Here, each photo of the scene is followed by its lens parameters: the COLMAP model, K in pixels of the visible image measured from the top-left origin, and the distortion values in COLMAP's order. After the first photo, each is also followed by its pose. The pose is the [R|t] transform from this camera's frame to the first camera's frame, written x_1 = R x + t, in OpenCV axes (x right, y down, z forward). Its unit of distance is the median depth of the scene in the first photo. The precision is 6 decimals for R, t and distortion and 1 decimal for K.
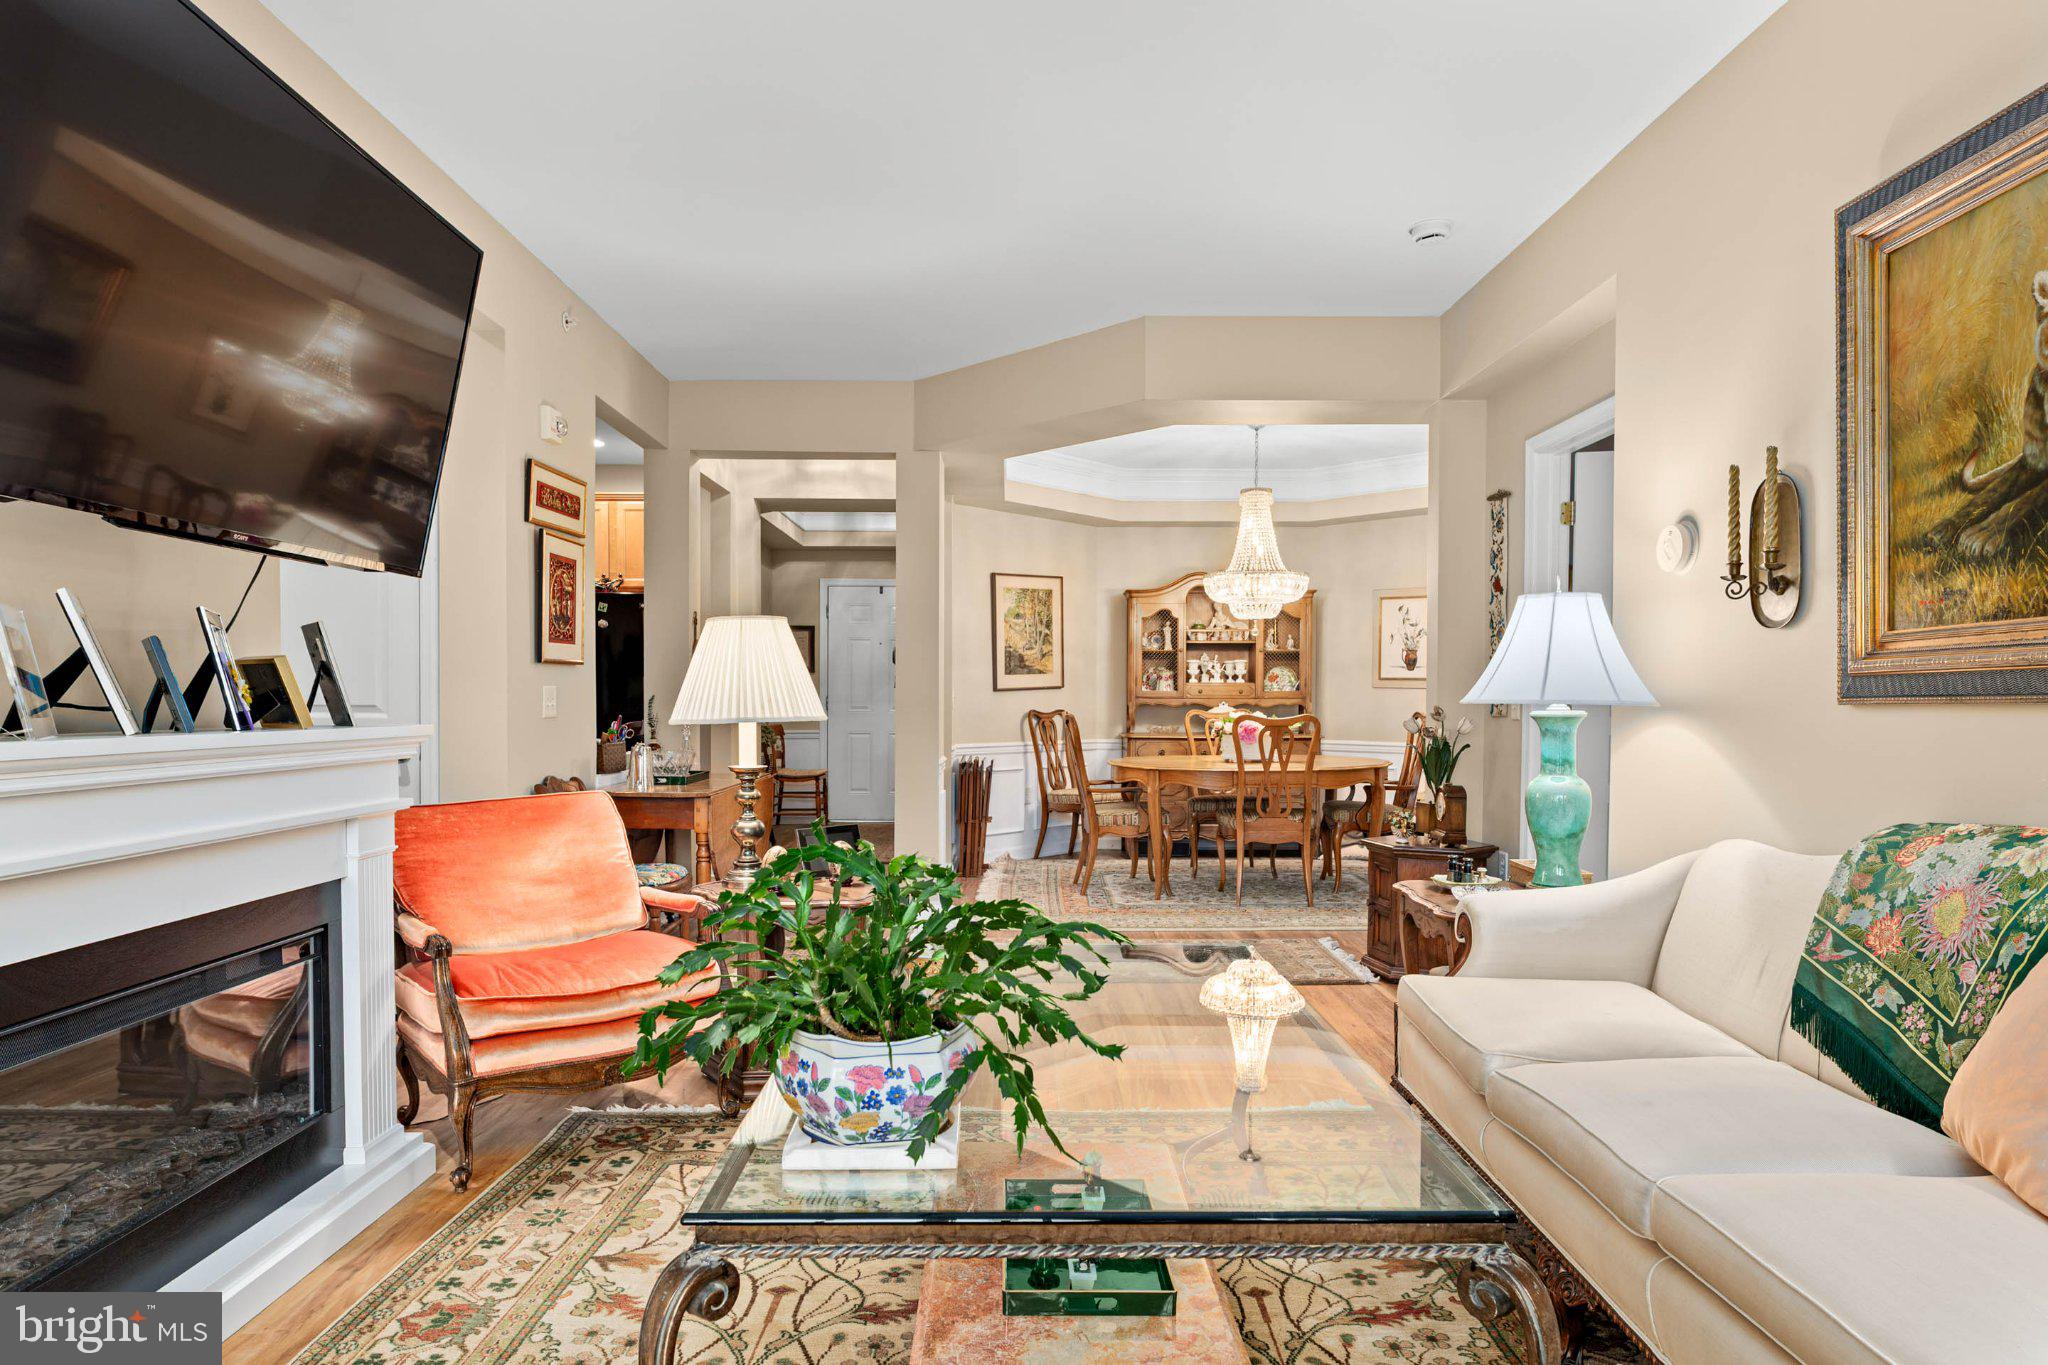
lens RADIAL K [[1178.6, 0, 1024.0], [0, 1178.6, 682.5], [0, 0, 1]] dist [0.000707, -0.002689]
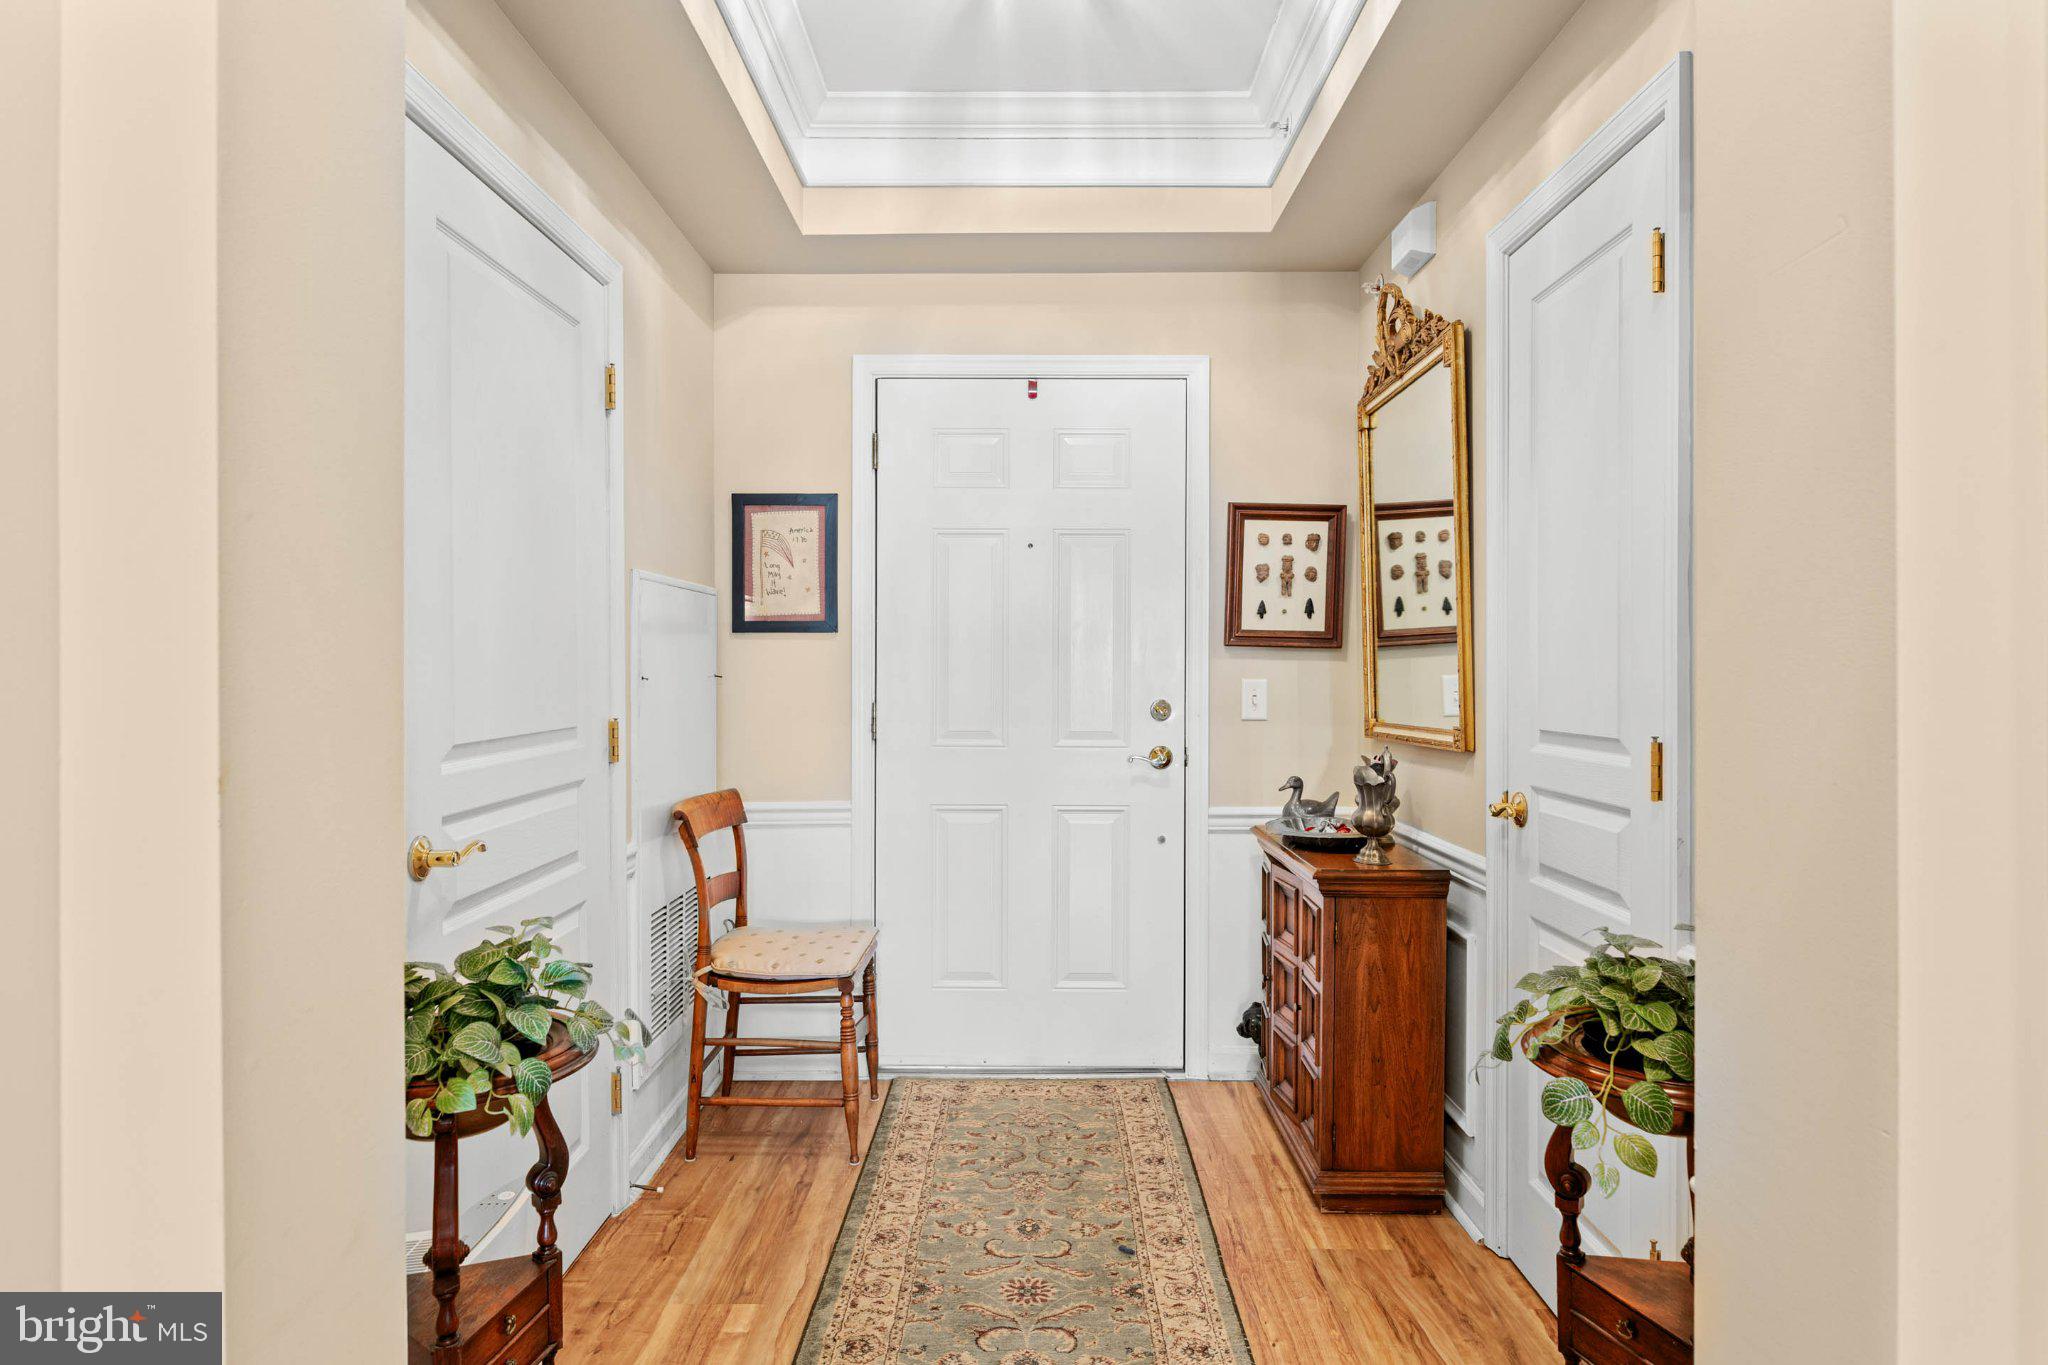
lens RADIAL K [[1165.5, 0, 1023.1], [0, 1165.5, 671.1], [0, 0, 1]] dist [-0.000811, -0.000218]
pose [[0.999929, 0.000965, -0.011880, -0.149882], [-0.000855, 0.999957, 0.009247, -0.001122], [0.011889, -0.009236, 0.999887, 0.832022]]
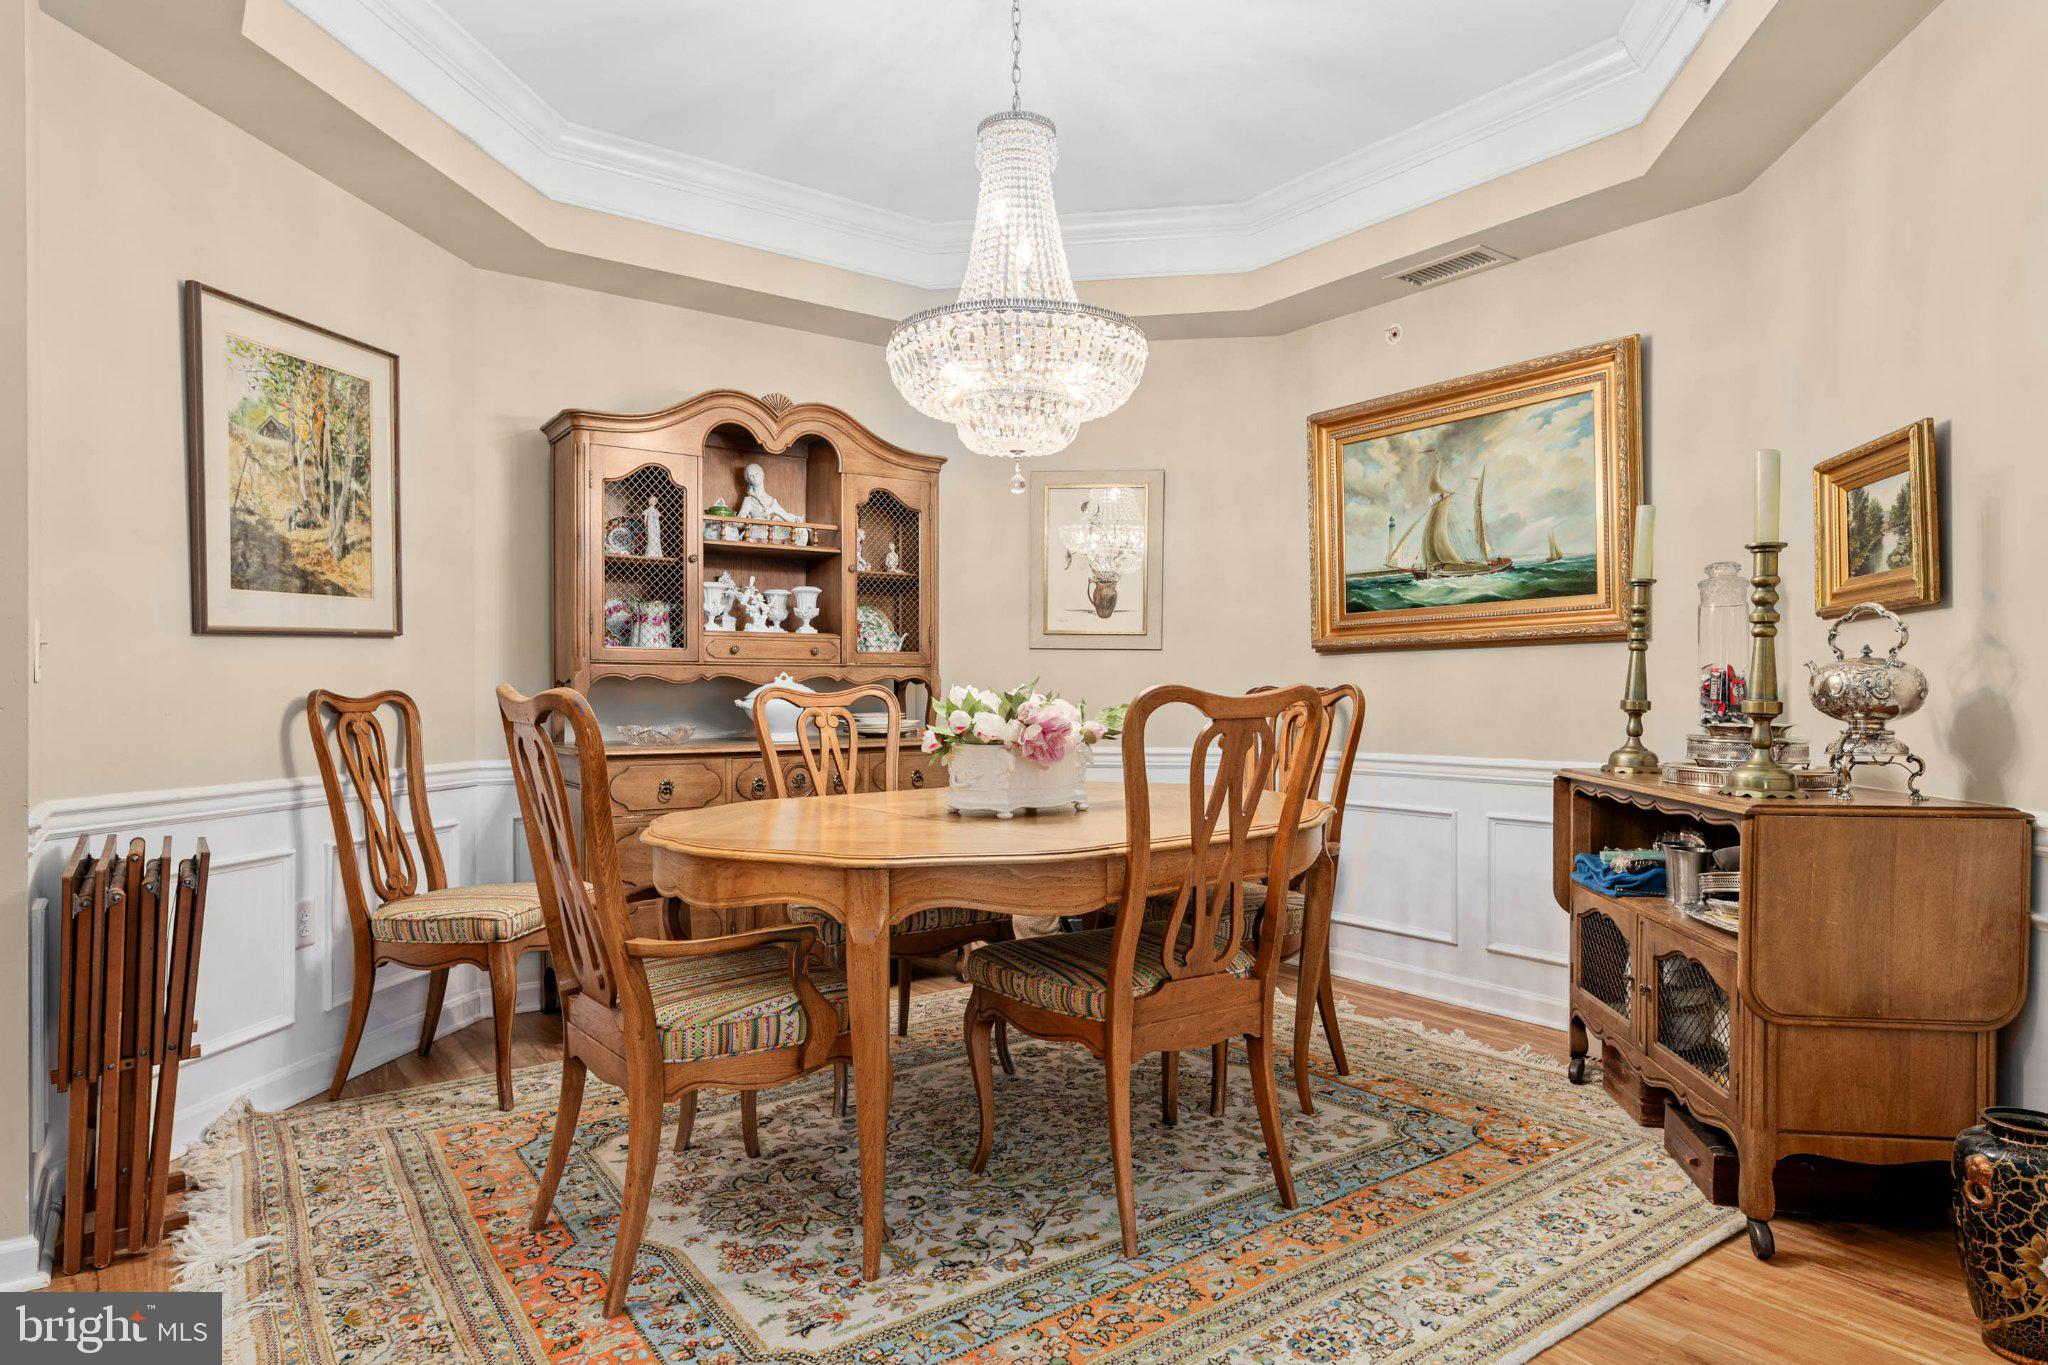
lens RADIAL K [[1178.6, 0, 1024.0], [0, 1178.6, 682.5], [0, 0, 1]] dist [0.000707, -0.002689]
pose [[0.808736, -0.000177, 0.588172, -0.030571], [-0.000660, 0.999999, 0.001209, 0.019860], [-0.588171, -0.001365, 0.808735, 0.564569]]
